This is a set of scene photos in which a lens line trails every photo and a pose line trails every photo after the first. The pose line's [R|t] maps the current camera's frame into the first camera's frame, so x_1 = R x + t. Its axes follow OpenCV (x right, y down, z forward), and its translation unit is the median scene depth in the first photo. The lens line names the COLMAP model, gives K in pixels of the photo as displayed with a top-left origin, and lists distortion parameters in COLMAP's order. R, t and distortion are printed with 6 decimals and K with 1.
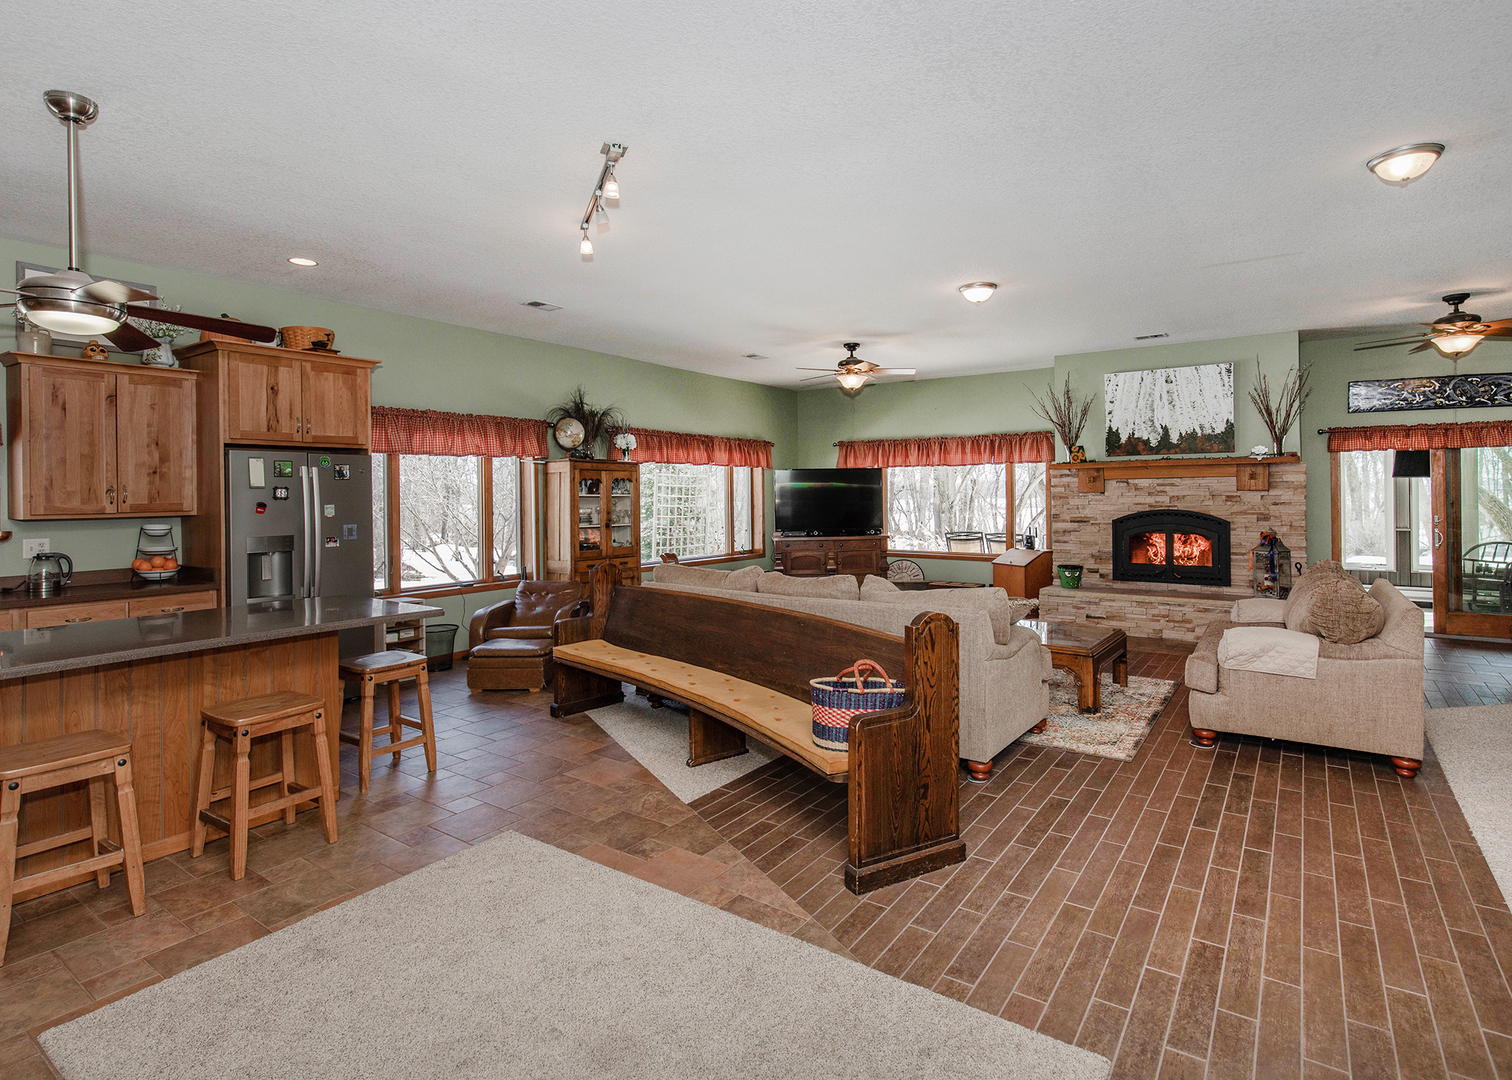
lens RADIAL K [[767.0, 0, 776.1], [0, 767.0, 489.8], [0, 0, 1]] dist [0.001845, 0.000113]
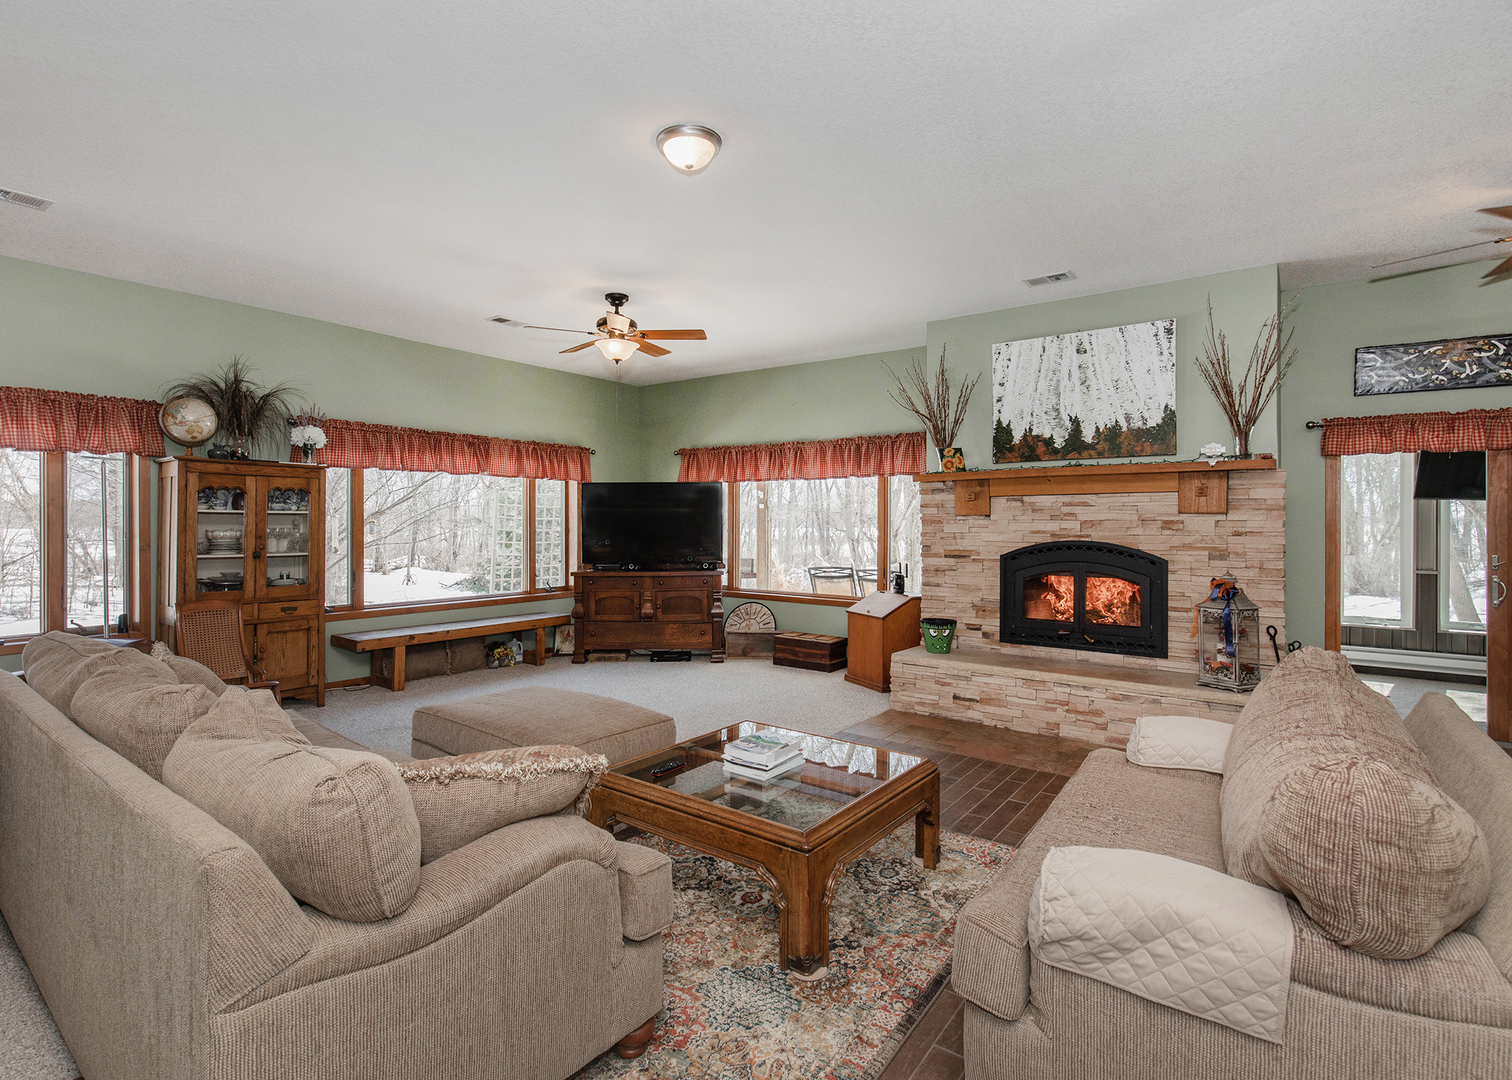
lens RADIAL K [[734.8, 0, 754.2], [0, 734.8, 522.6], [0, 0, 1]] dist [0.002921, 0.000575]
pose [[0.999479, 0.010011, -0.030697, 0.244500], [-0.009780, 0.999923, 0.007645, 0.007454], [0.030771, -0.007341, 0.999500, 0.342450]]
